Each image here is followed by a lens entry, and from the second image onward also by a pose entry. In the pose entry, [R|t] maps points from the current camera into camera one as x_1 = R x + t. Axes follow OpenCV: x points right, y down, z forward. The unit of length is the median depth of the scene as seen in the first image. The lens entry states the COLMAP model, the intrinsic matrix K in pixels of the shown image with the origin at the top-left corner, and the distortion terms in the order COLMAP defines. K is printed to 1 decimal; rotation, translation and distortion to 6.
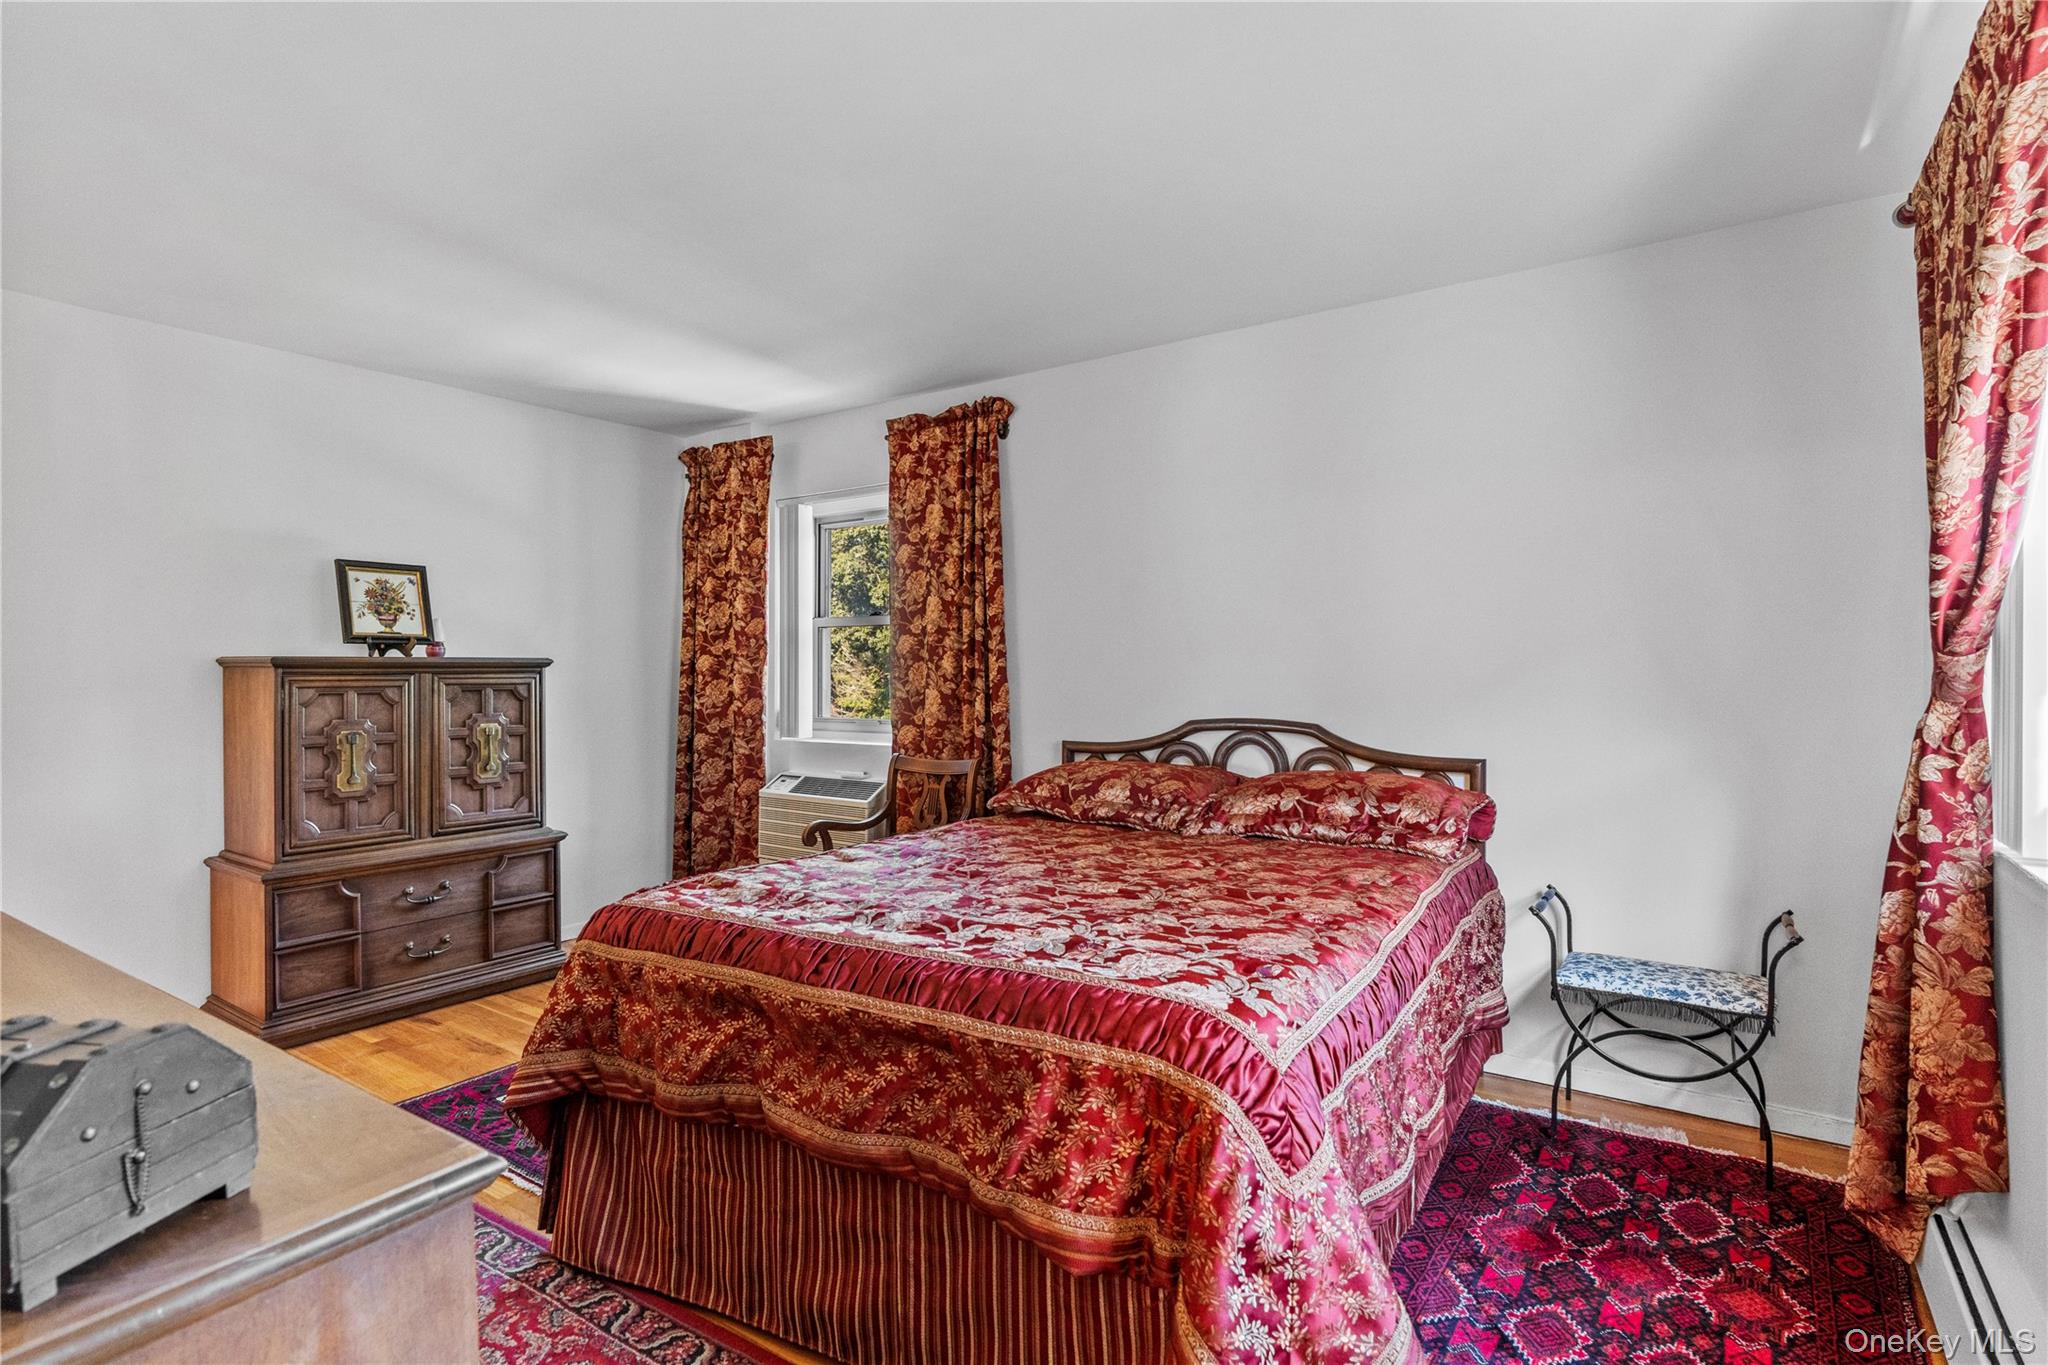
lens RADIAL K [[1079.0, 0, 1033.6], [0, 1079.0, 676.3], [0, 0, 1]] dist [0.000606, -0.000030]
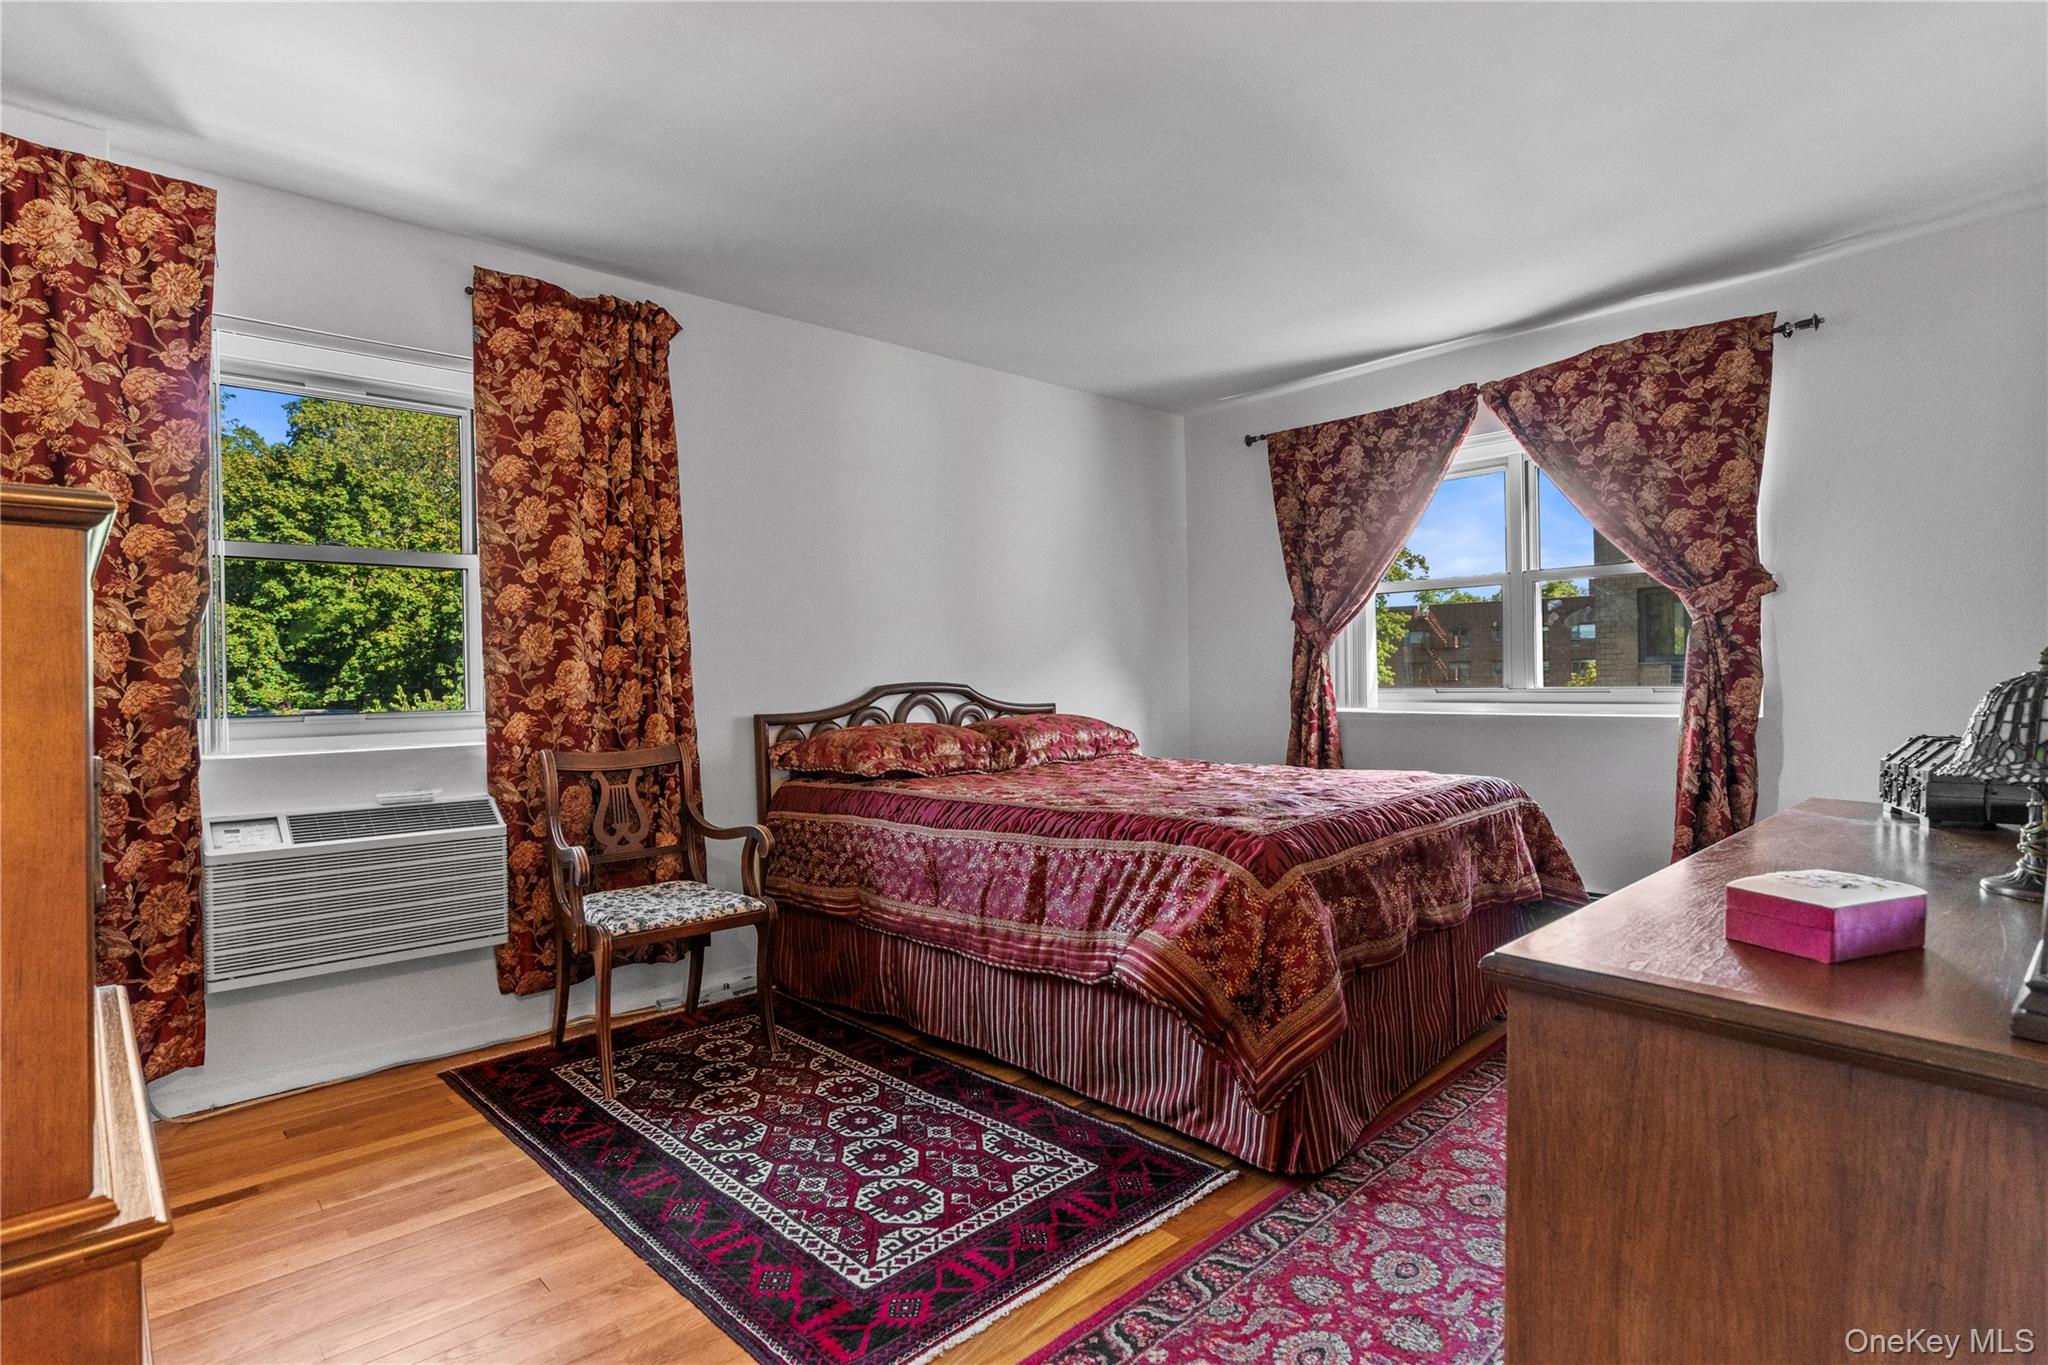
lens RADIAL K [[1079.0, 0, 1030.0], [0, 1079.0, 678.5], [0, 0, 1]] dist [0.000606, -0.000030]
pose [[0.159842, -0.010969, 0.987082, -0.776403], [0.009897, 0.999906, 0.009509, 0.020203], [-0.987093, 0.008249, 0.159936, 0.563938]]
